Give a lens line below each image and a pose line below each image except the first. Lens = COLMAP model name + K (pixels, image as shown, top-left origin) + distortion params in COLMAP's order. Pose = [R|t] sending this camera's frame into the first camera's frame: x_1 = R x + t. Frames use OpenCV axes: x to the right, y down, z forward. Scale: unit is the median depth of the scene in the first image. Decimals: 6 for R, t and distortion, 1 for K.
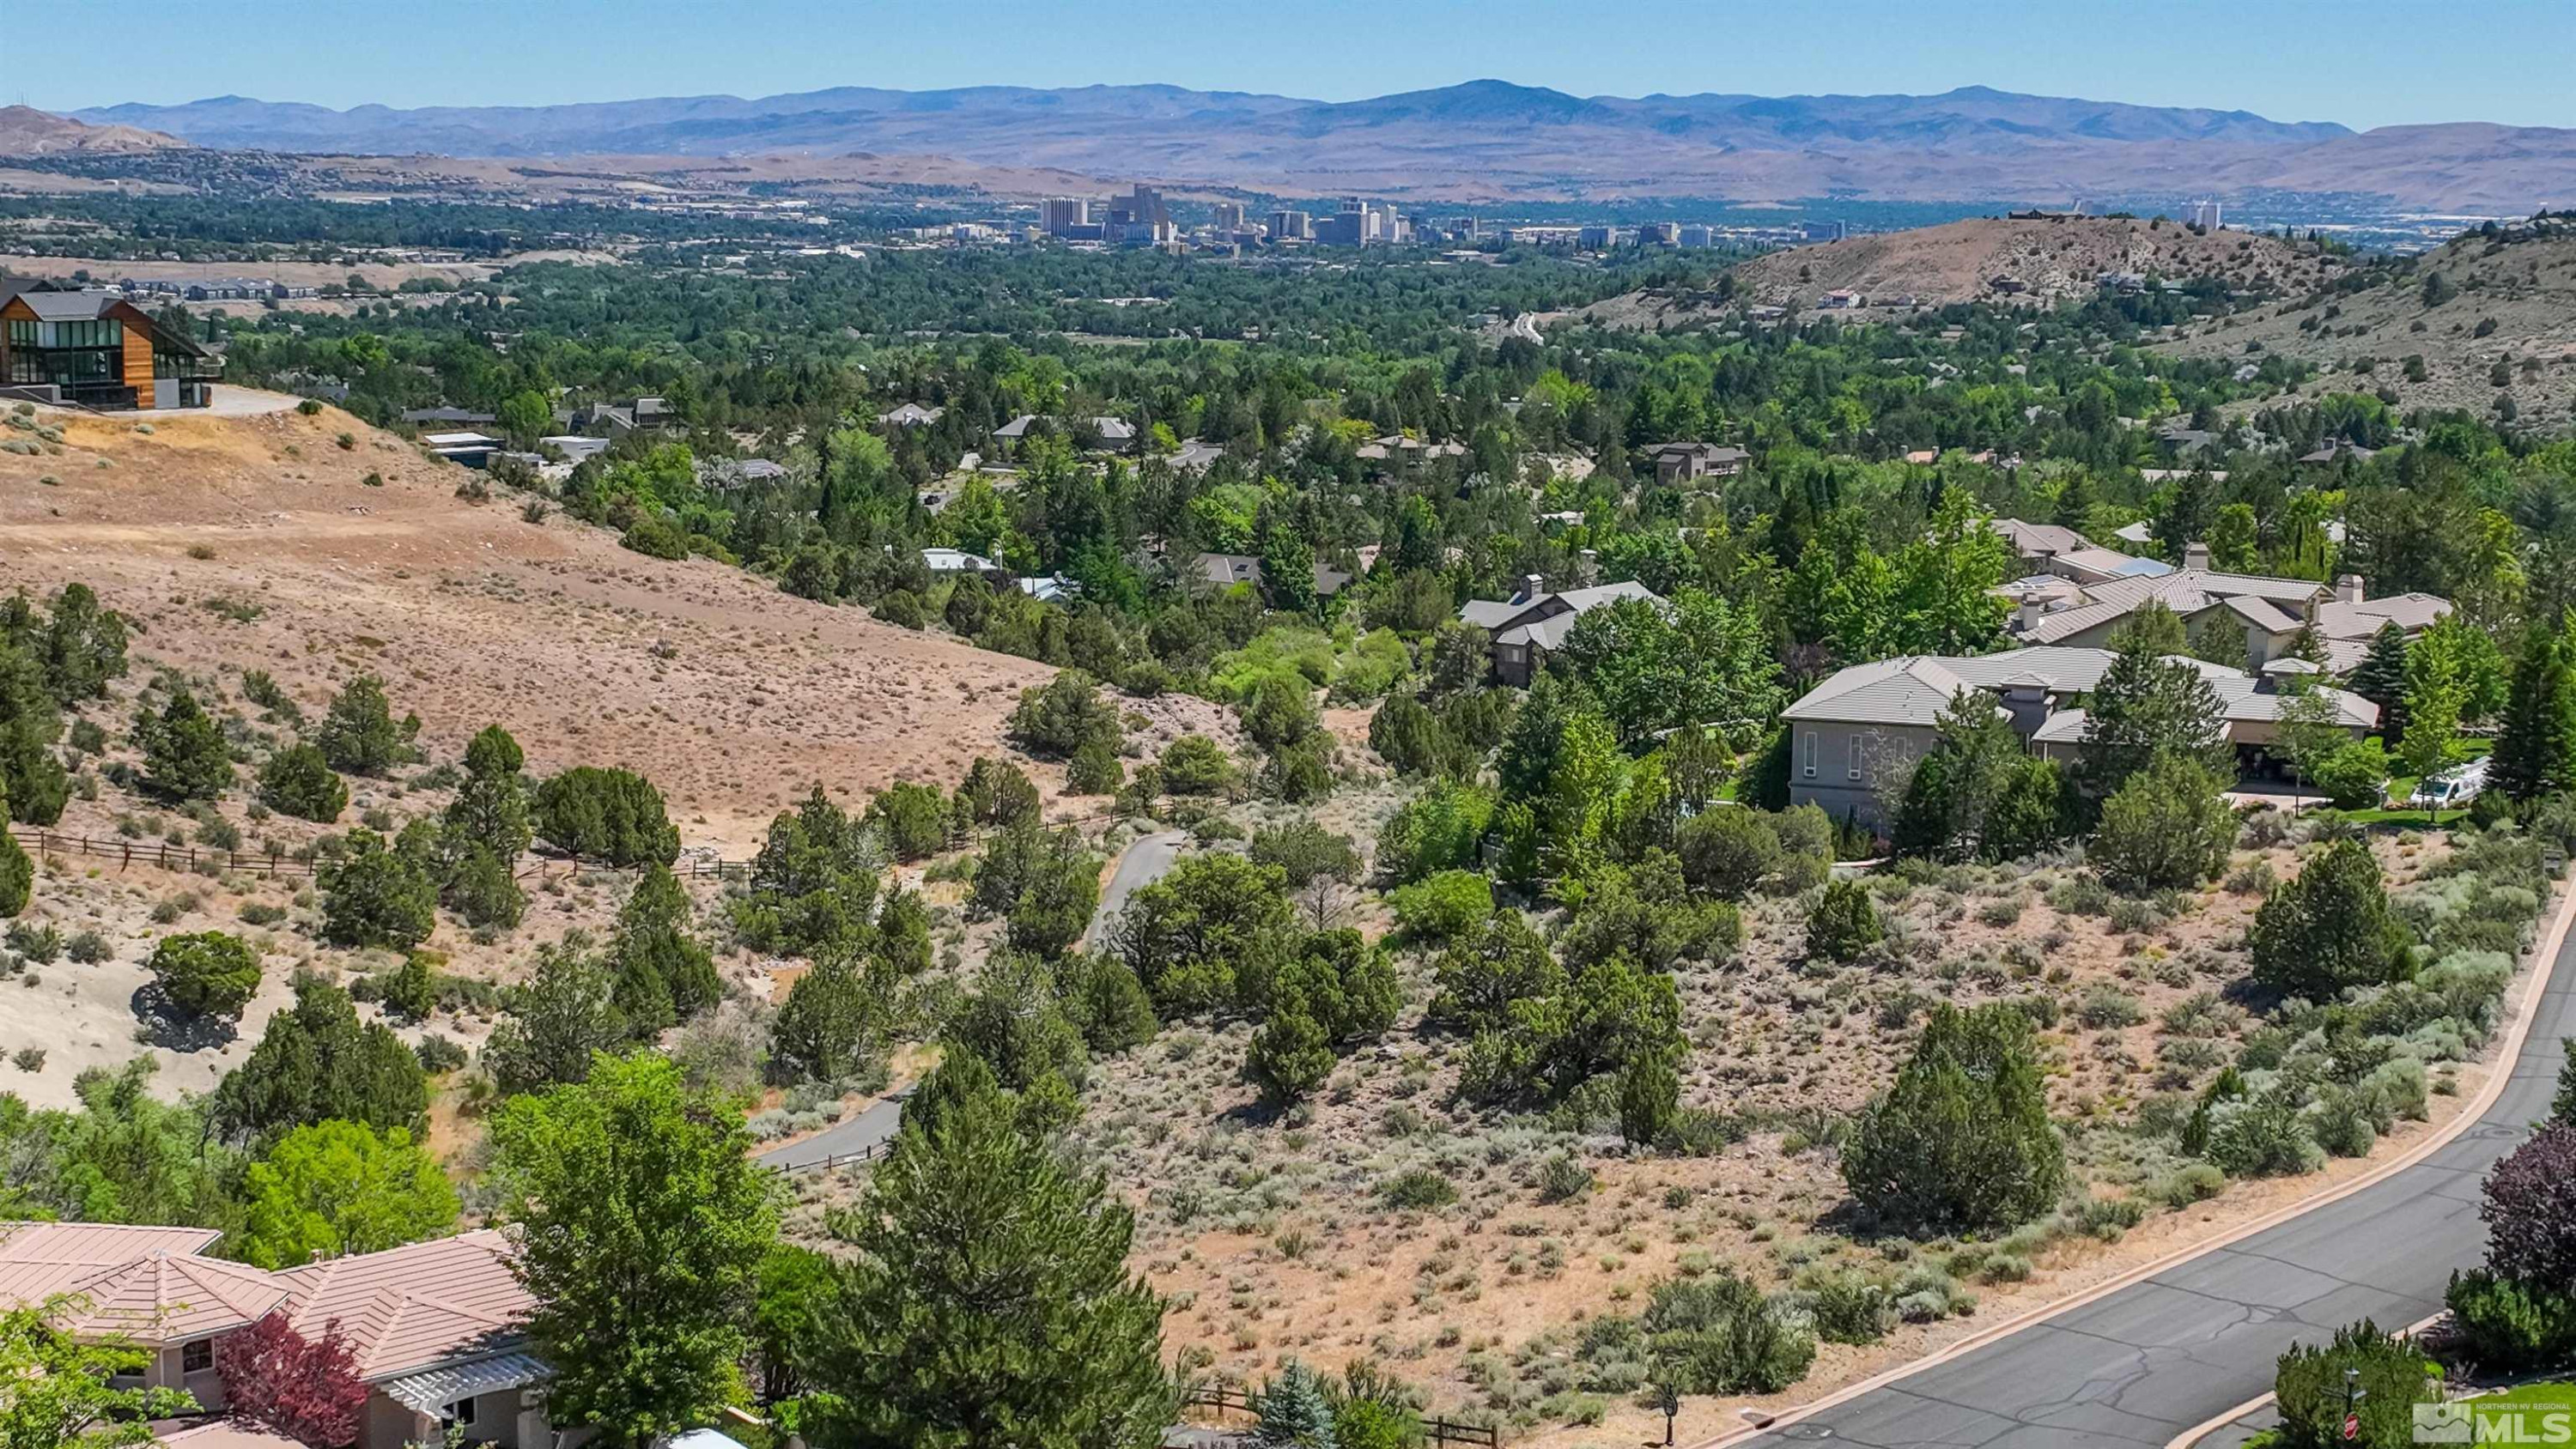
lens RADIAL K [[3520.0, 0, 1288.0], [0, 3520.0, 724.5], [0, 0, 1]] dist [0.021274, -0.072128]
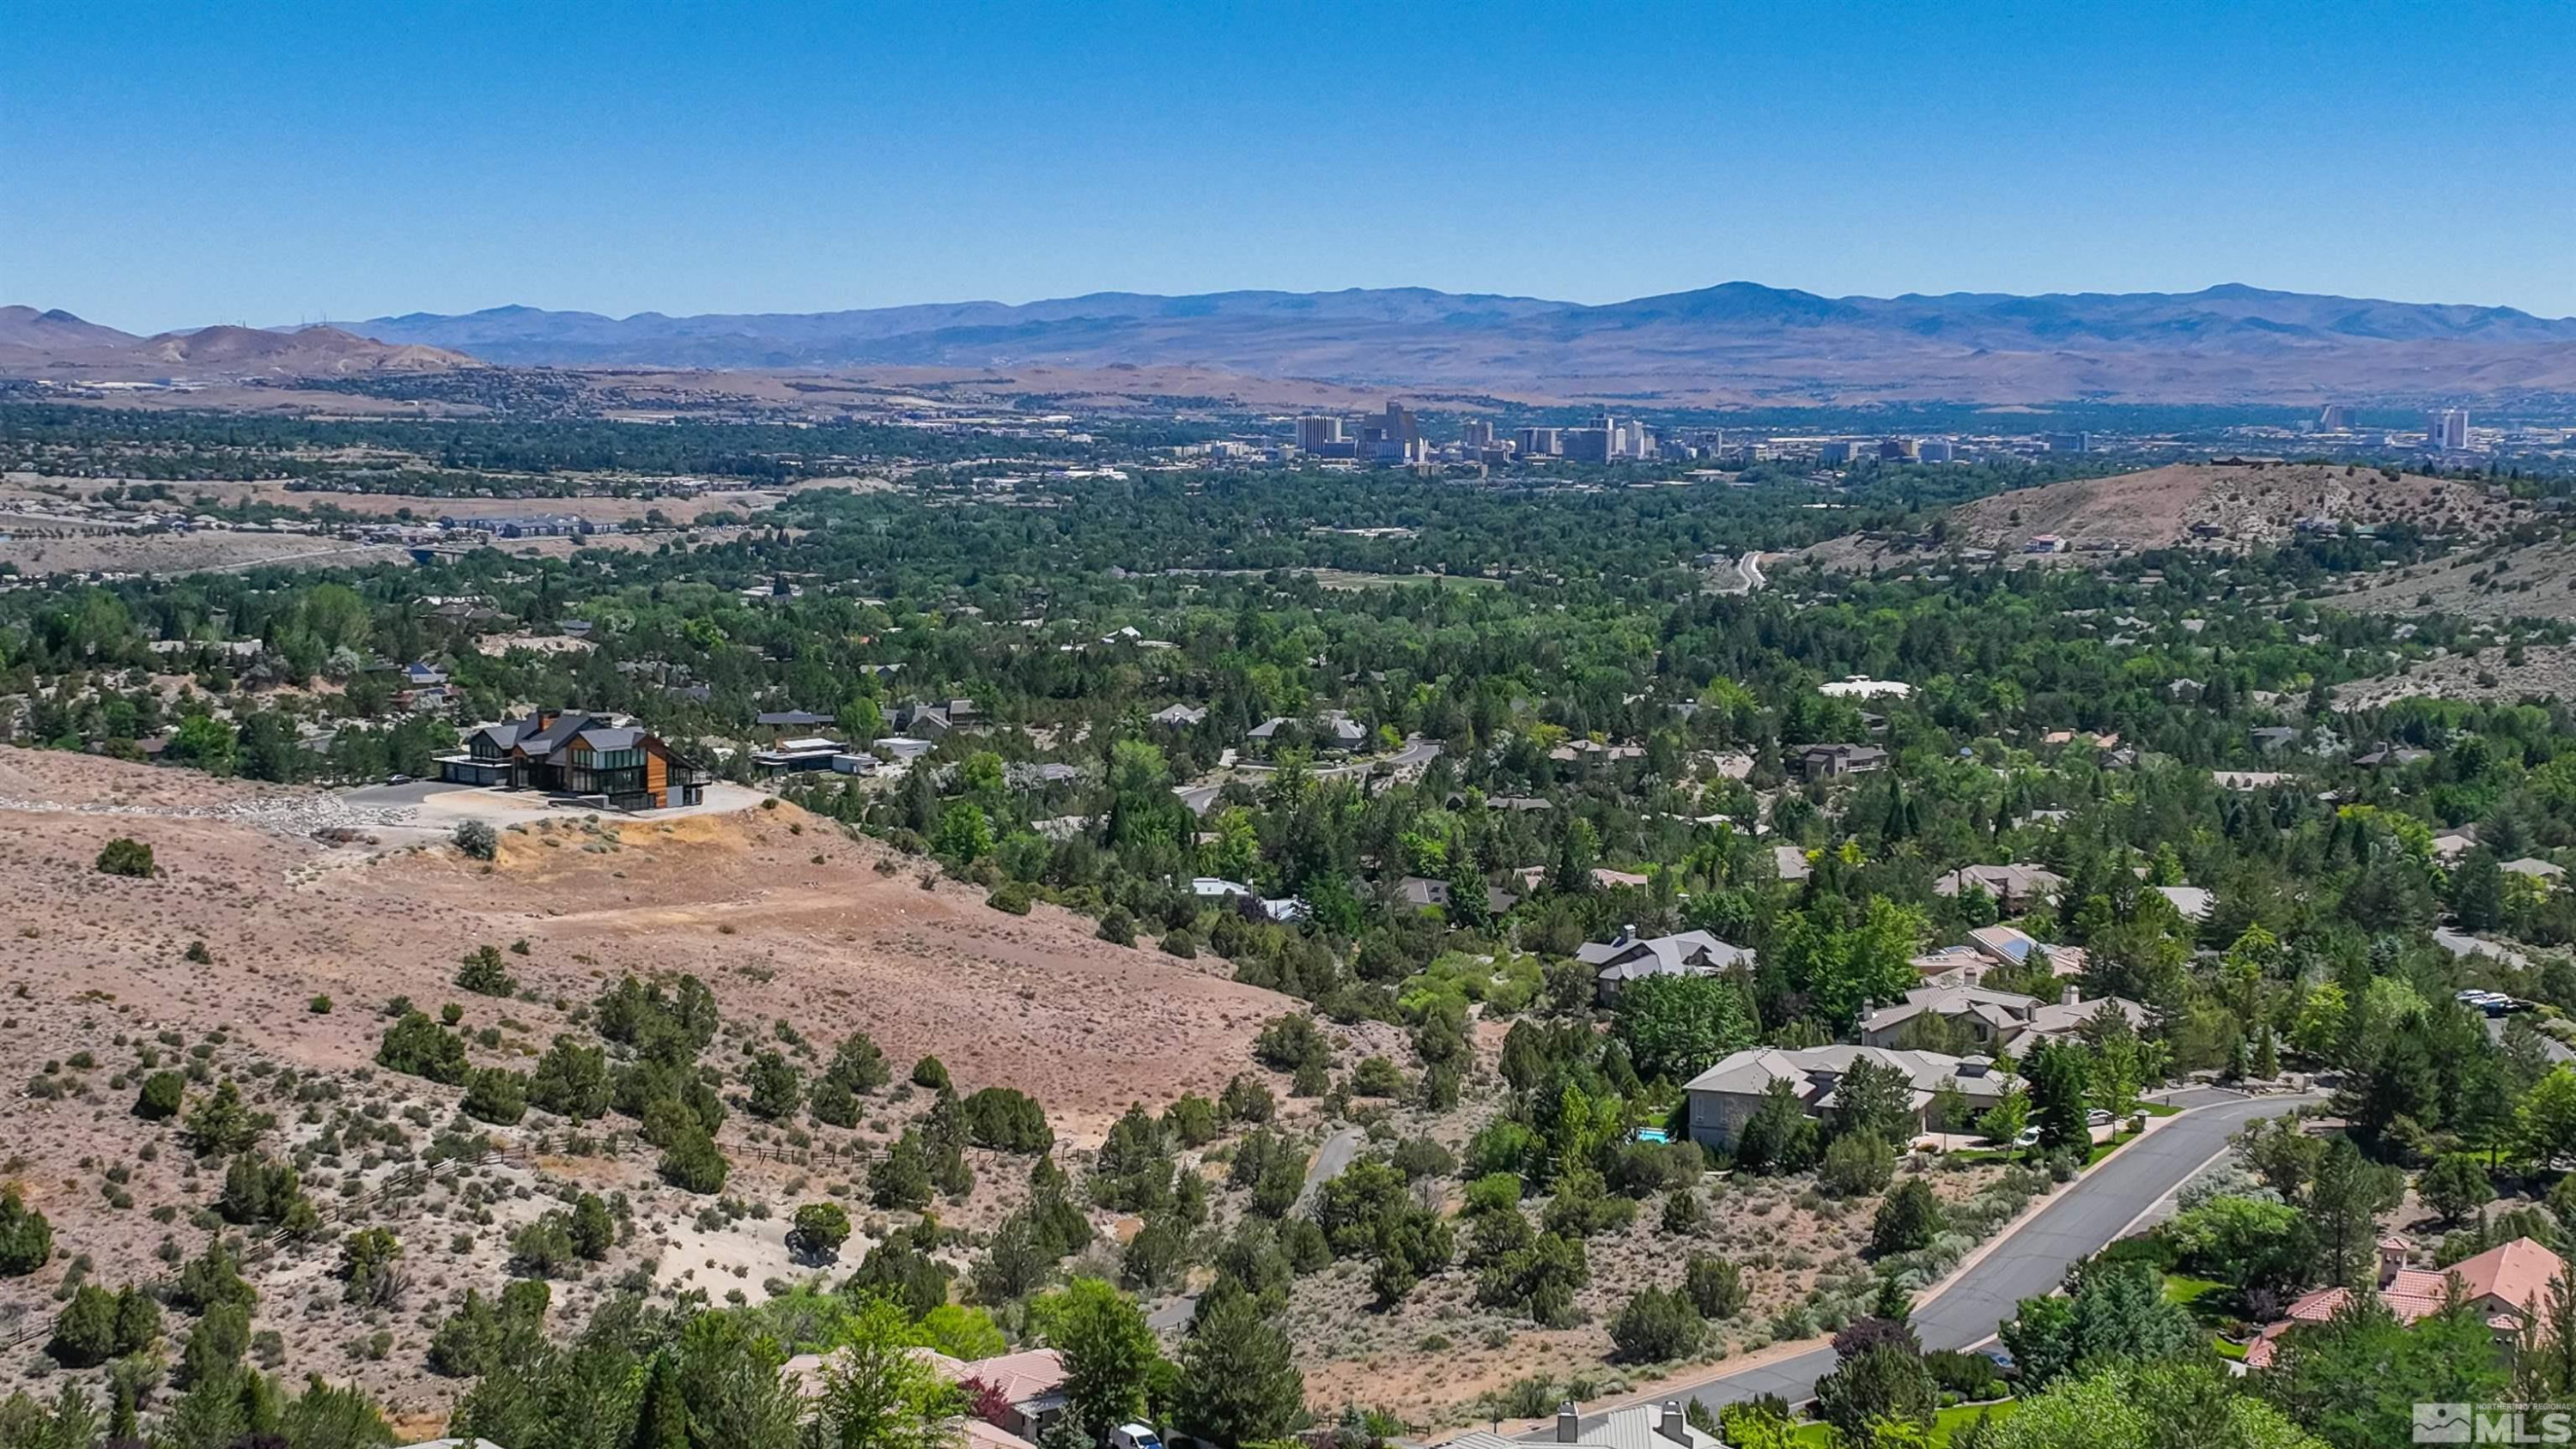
lens RADIAL K [[3520.0, 0, 1288.0], [0, 3520.0, 724.5], [0, 0, 1]] dist [0.021274, -0.072128]
pose [[0.997394, 0.000305, -0.072150, 0.035378], [-0.004276, 0.998483, -0.054901, -0.044908], [0.072024, 0.055066, 0.995882, -0.412967]]
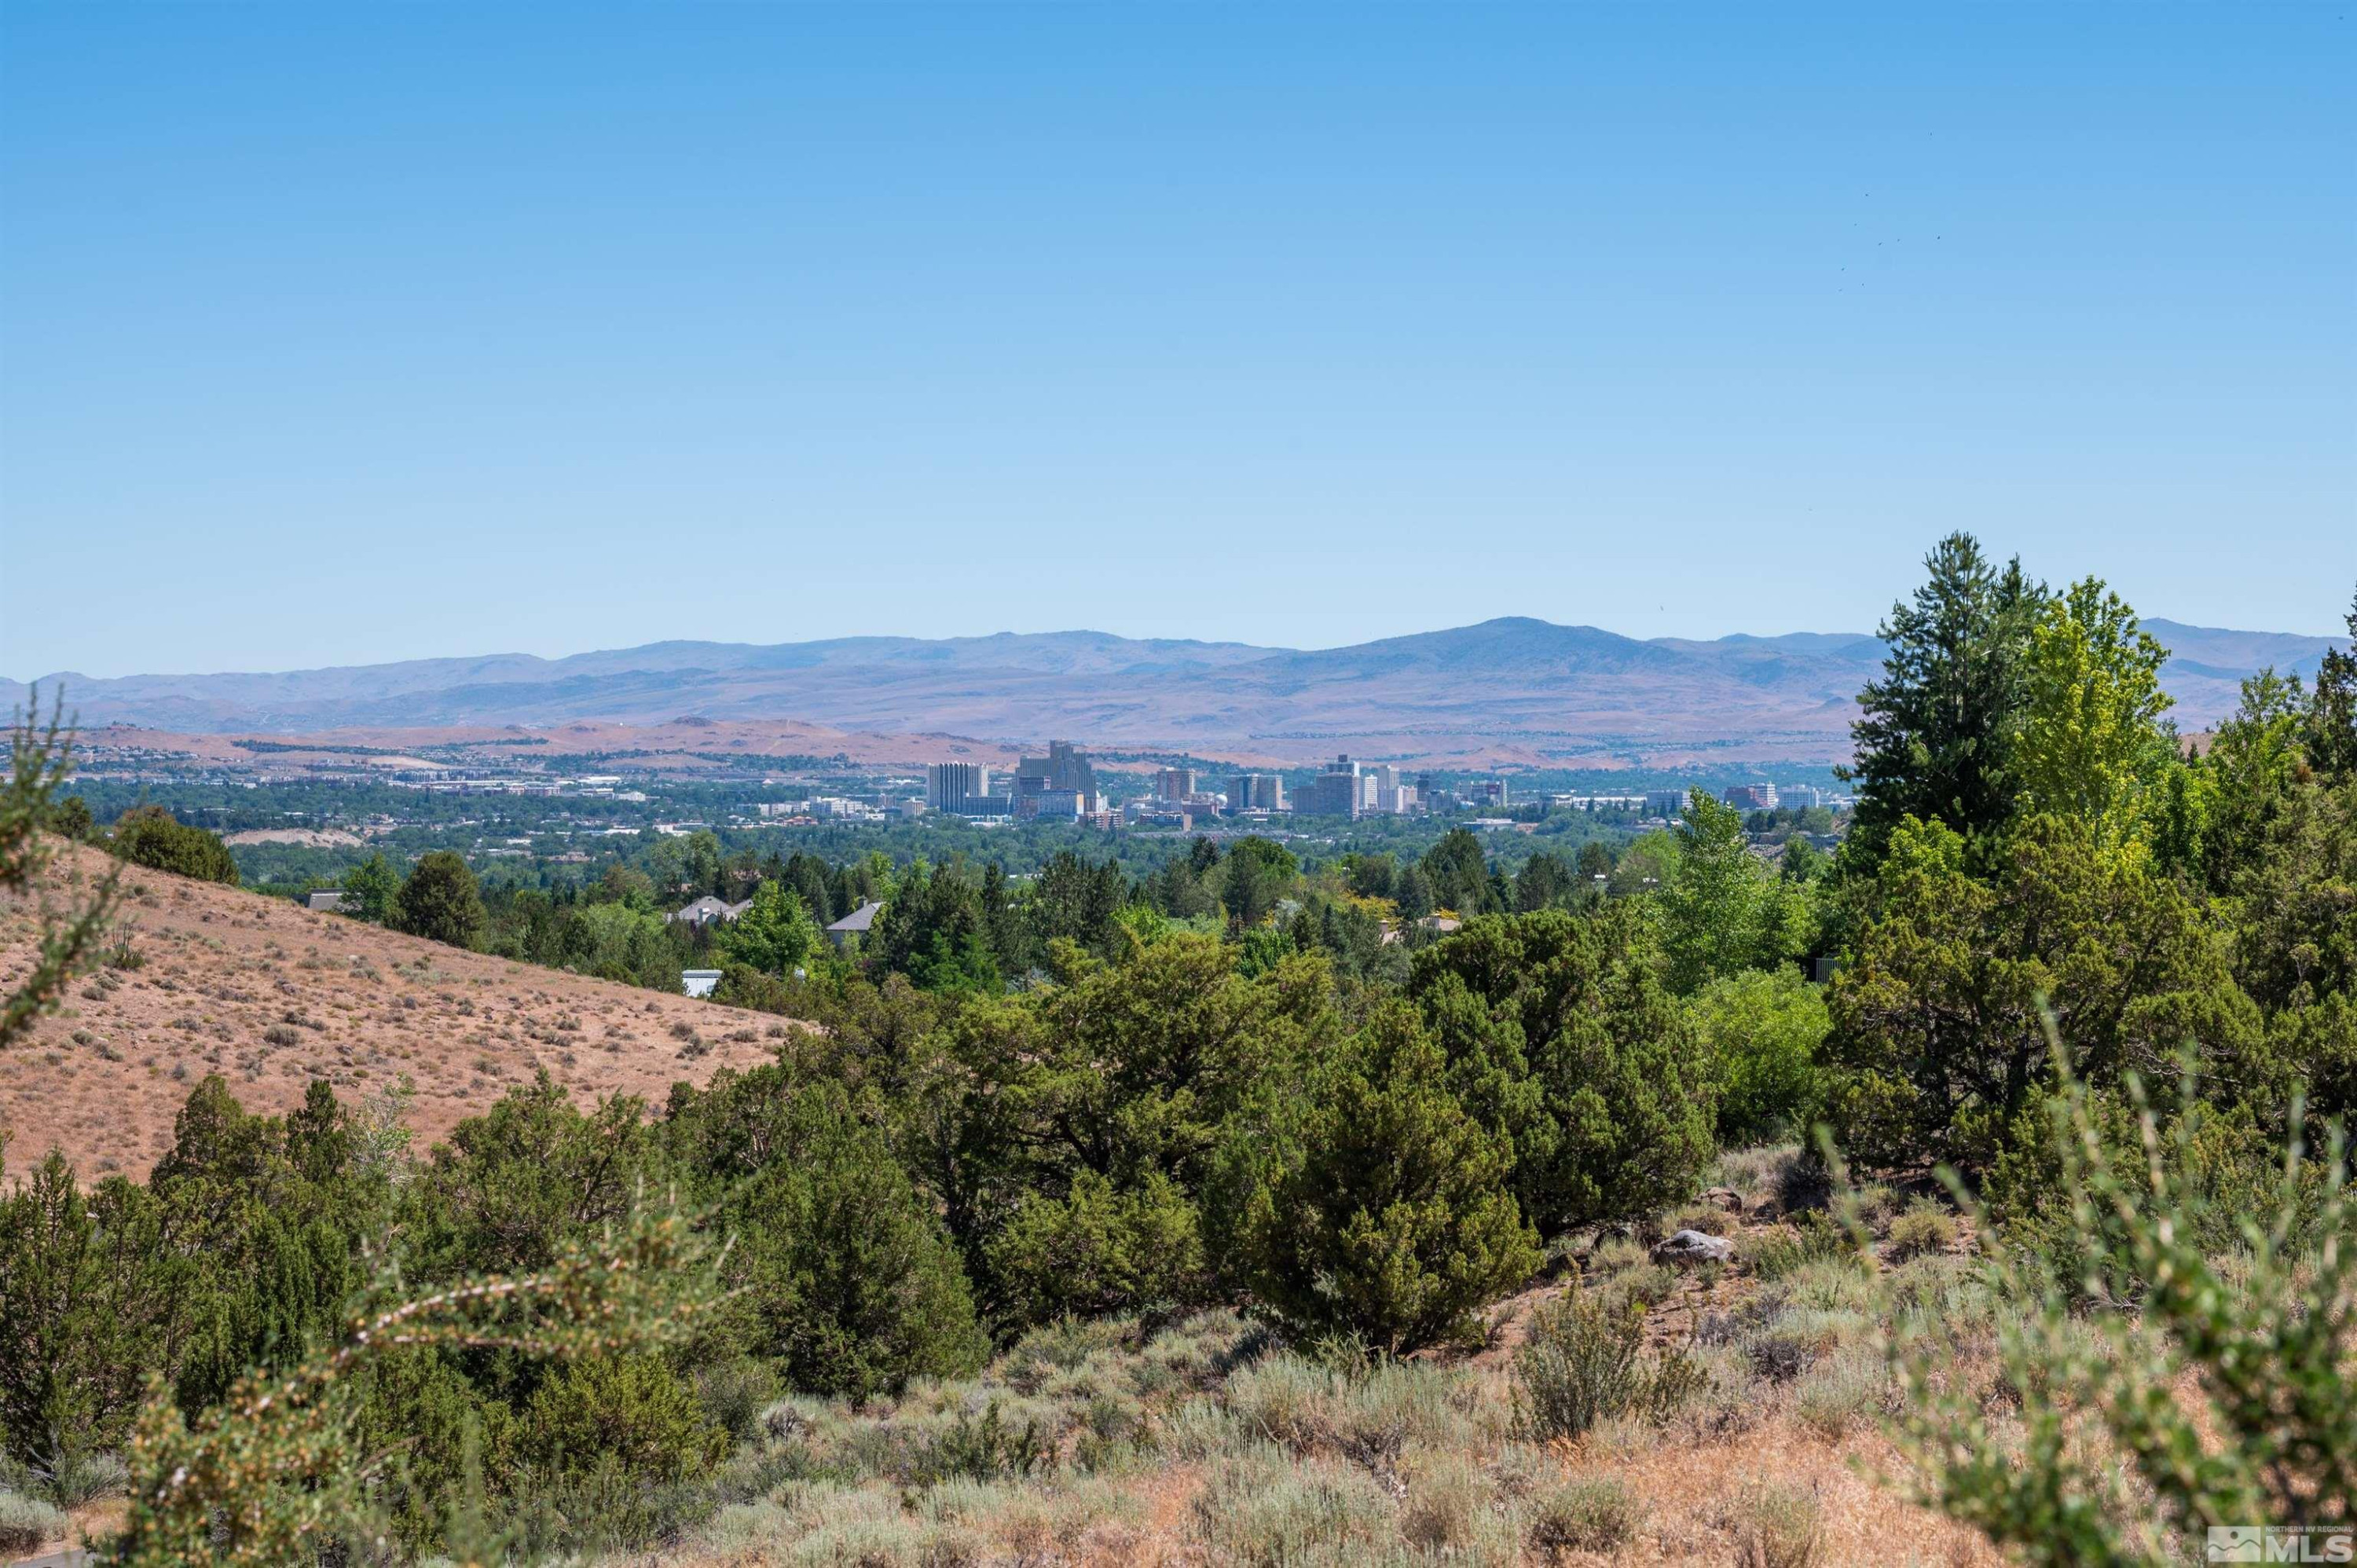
lens RADIAL K [[4674.2, 0, 1178.5], [0, 4674.2, 784.0], [0, 0, 1]] dist [-0.136791, 0.408897]
pose [[0.999790, -0.012611, -0.016127, -0.004374], [0.010098, 0.989025, -0.147404, 0.048978], [0.017809, 0.147210, 0.988945, 0.253324]]
